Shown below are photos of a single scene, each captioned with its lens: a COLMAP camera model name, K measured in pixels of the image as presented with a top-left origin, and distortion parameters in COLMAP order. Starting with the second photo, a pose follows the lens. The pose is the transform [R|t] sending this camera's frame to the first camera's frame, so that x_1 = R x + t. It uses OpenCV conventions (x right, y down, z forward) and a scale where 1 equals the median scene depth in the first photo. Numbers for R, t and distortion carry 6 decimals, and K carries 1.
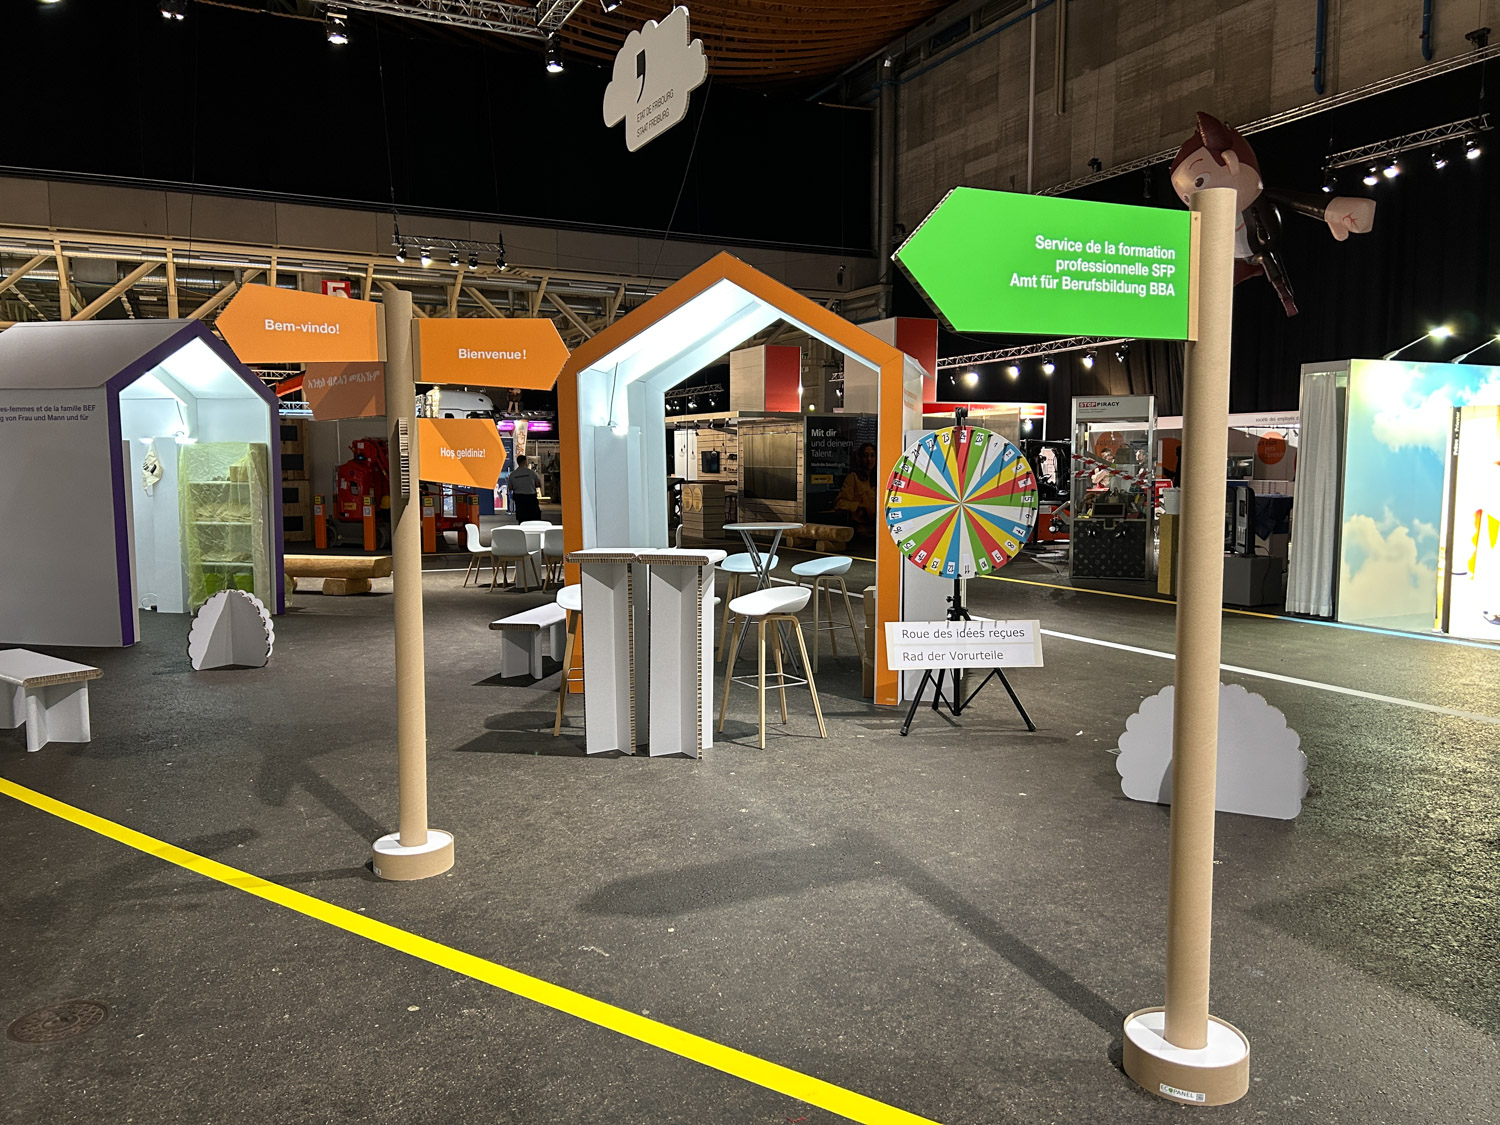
lens RADIAL K [[1132.5, 0, 760.9], [0, 1132.5, 568.8], [0, 0, 1]] dist [0.008956, -0.012741]
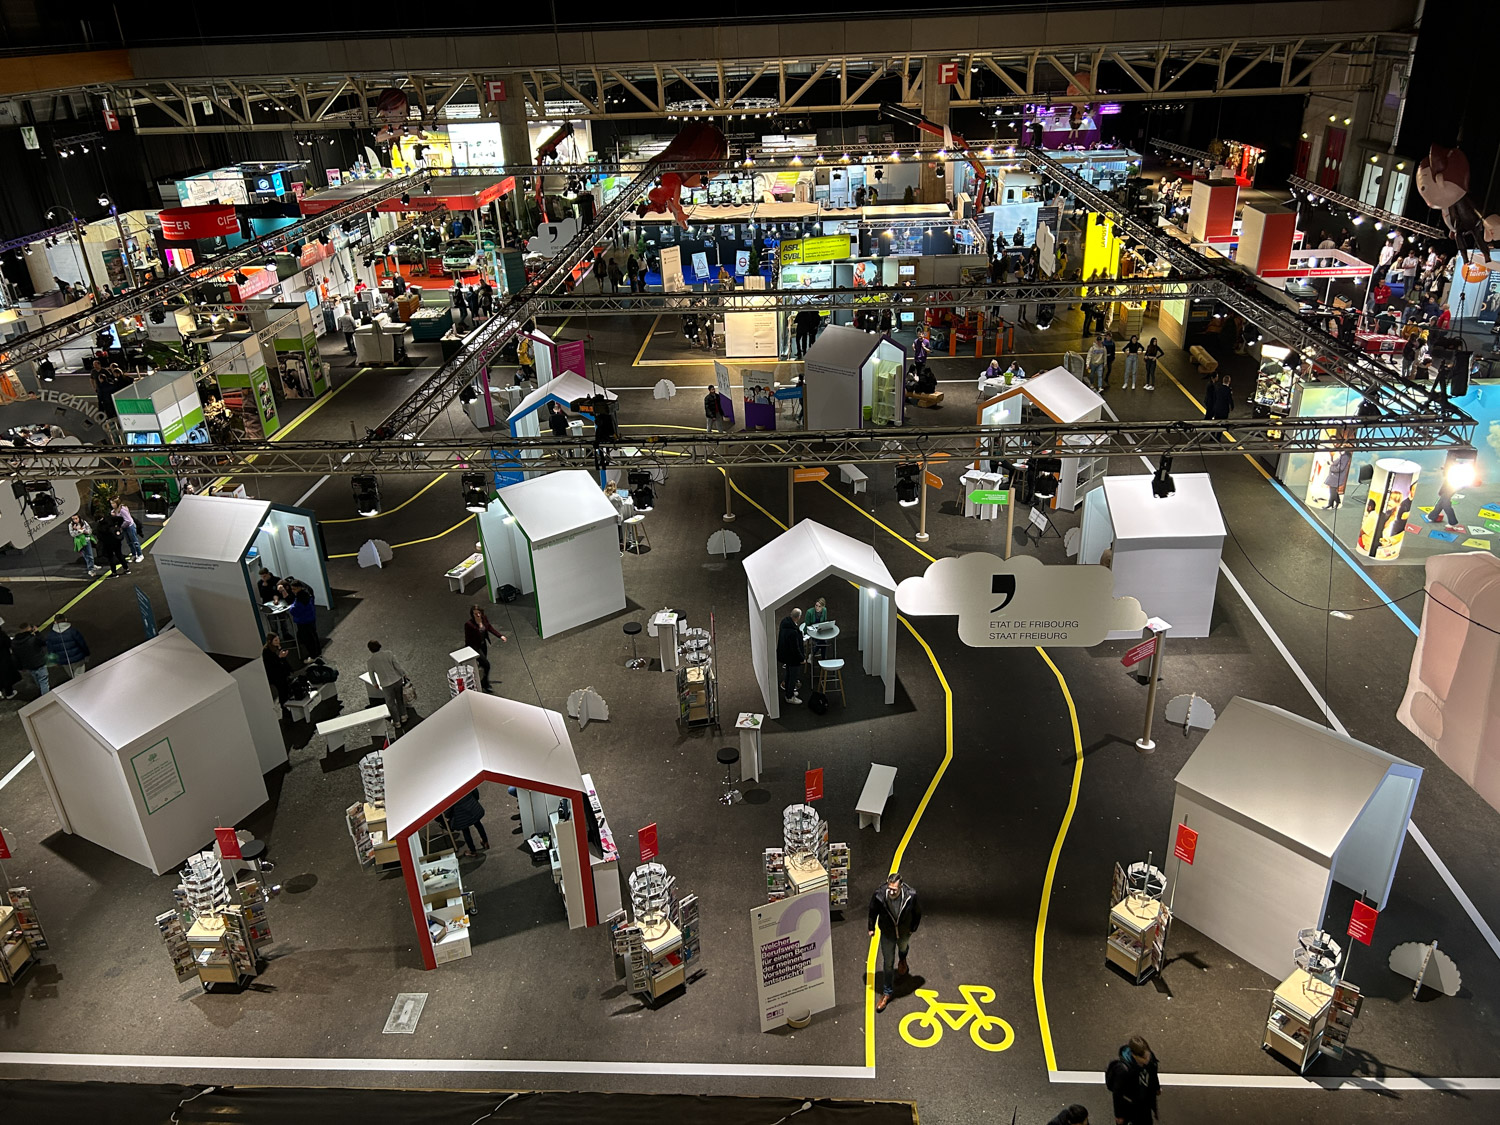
lens RADIAL K [[1132.5, 0, 750.2], [0, 1132.5, 563.9], [0, 0, 1]] dist [0.008956, -0.012741]
pose [[0.867471, 0.188918, -0.460222, 0.532037], [-0.010564, 0.931878, 0.362618, -0.558405], [0.497376, -0.309699, 0.810373, -1.374689]]
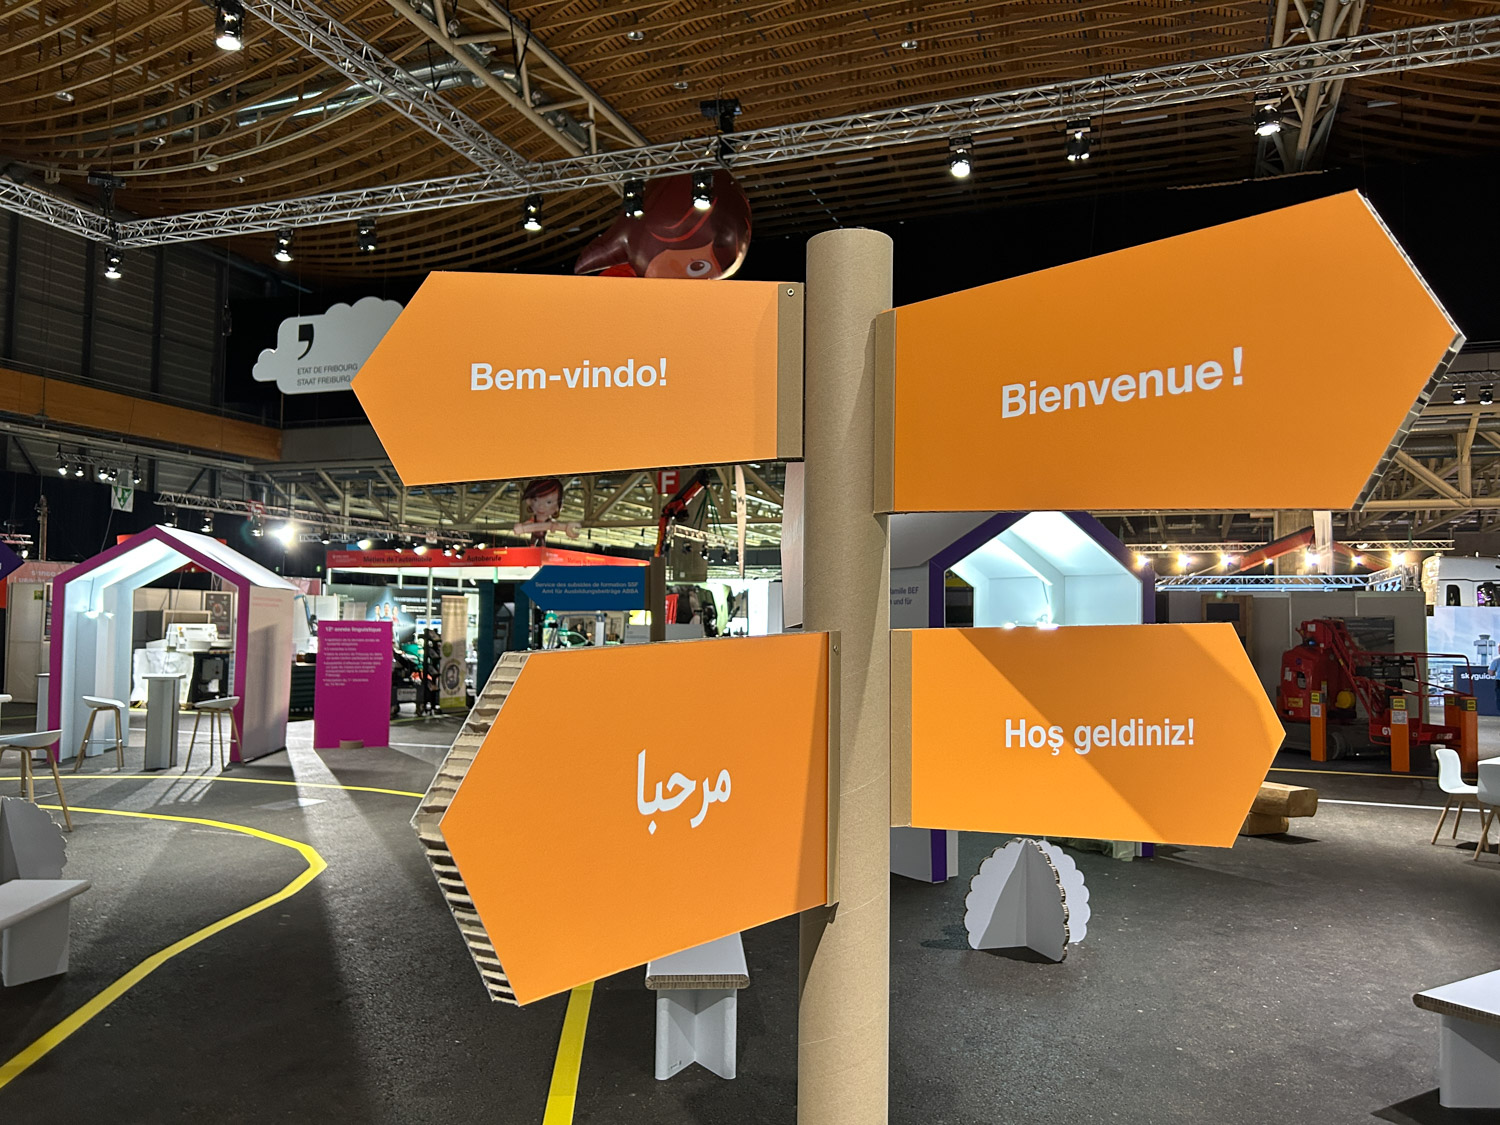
lens RADIAL K [[1132.5, 0, 753.7], [0, 1132.5, 570.0], [0, 0, 1]] dist [0.008956, -0.012741]
pose [[0.672755, -0.029273, -0.739286, -0.031709], [-0.082687, 0.989982, -0.114445, -0.034551], [0.735230, 0.138122, 0.663595, 0.239390]]
